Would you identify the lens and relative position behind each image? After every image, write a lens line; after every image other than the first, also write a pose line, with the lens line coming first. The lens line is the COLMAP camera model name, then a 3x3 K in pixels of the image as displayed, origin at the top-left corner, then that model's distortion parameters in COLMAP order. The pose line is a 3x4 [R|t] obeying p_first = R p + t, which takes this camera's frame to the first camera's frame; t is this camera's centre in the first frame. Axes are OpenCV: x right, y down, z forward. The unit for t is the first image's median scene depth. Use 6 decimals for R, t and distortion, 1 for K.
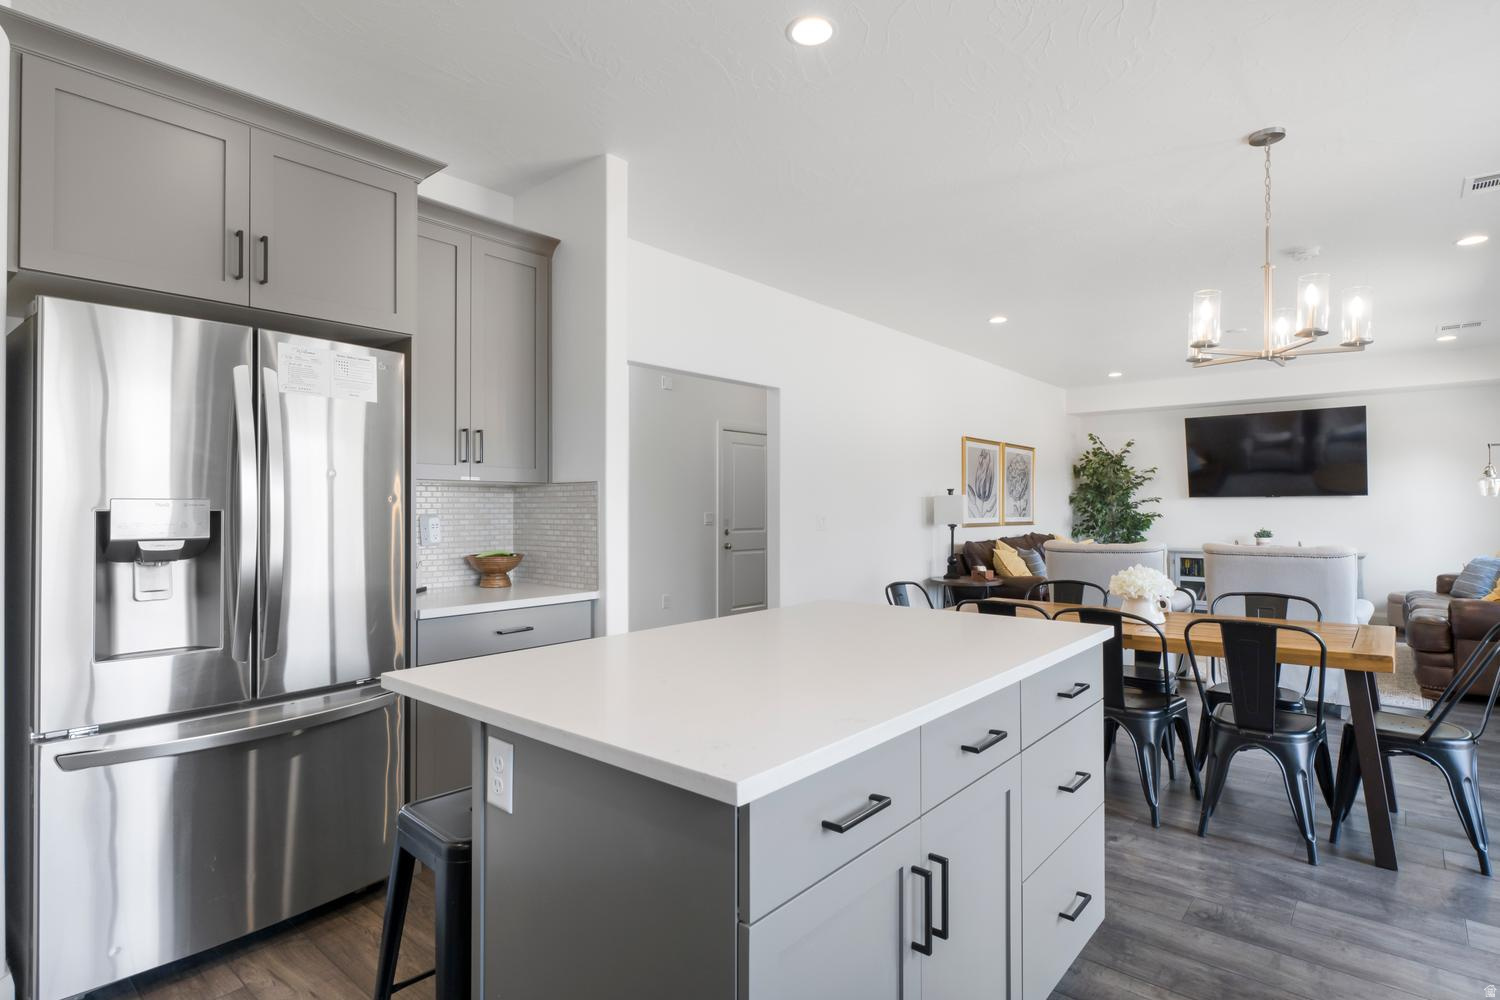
lens RADIAL K [[766.4, 0, 750.0], [0, 766.4, 500.0], [0, 0, 1]] dist [0.000214, 0.000027]
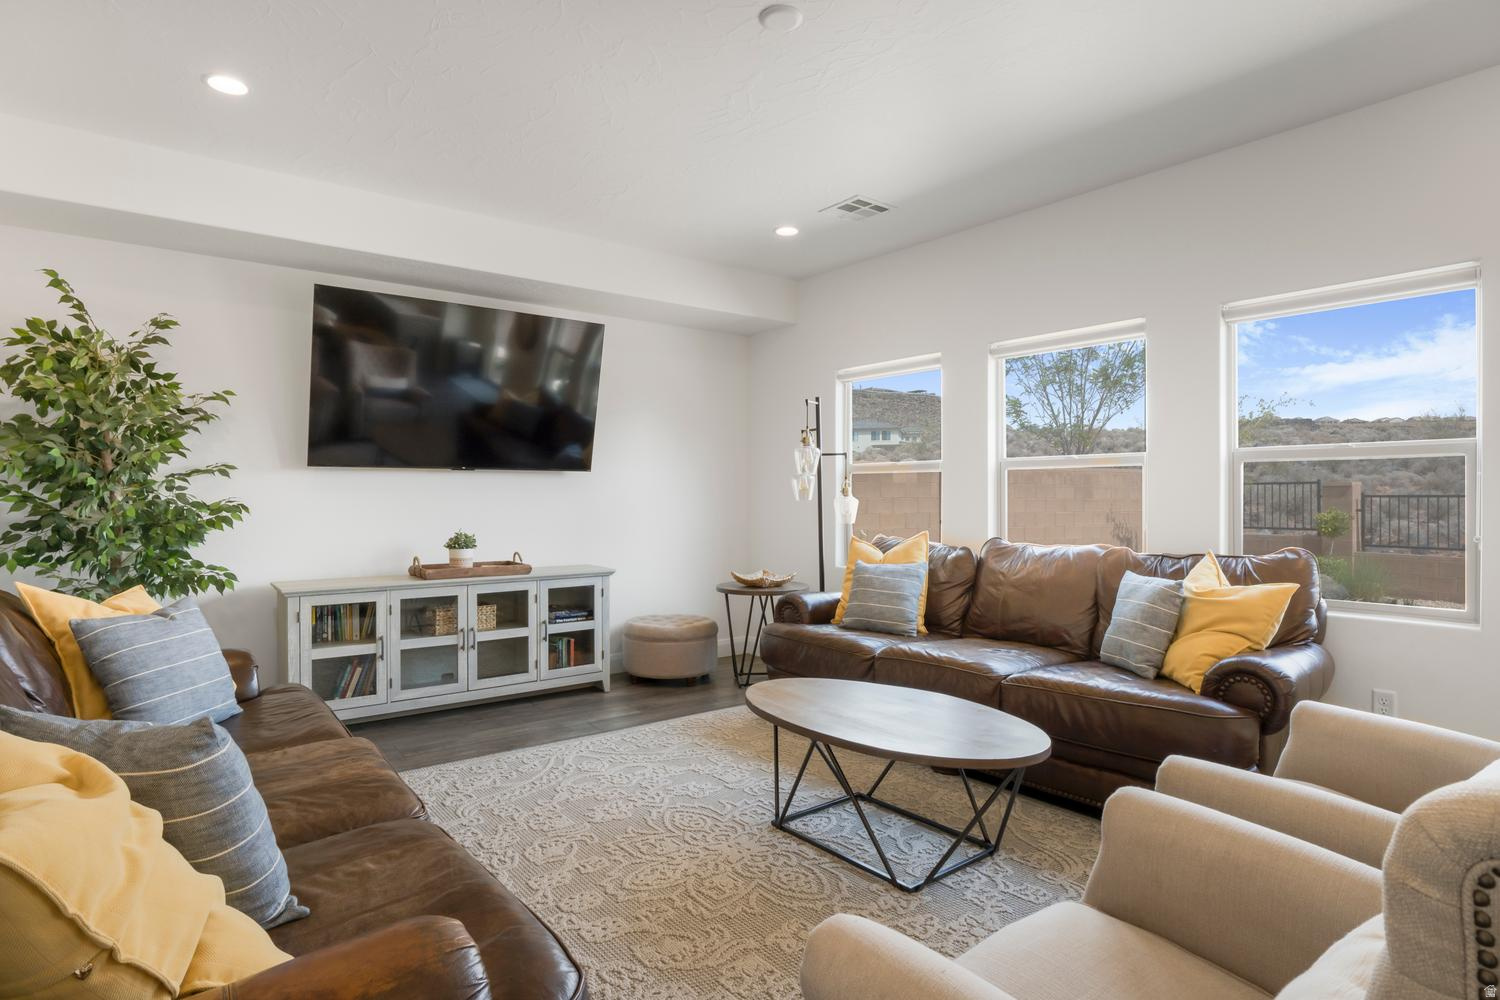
lens RADIAL K [[830.1, 0, 750.0], [0, 830.1, 500.0], [0, 0, 1]] dist [-0.001334, -0.000437]
pose [[0.204923, -0.001341, 0.978777, 0.151937], [-0.010343, 0.999940, 0.003535, 0.011436], [-0.978723, -0.010848, 0.204897, 0.637416]]
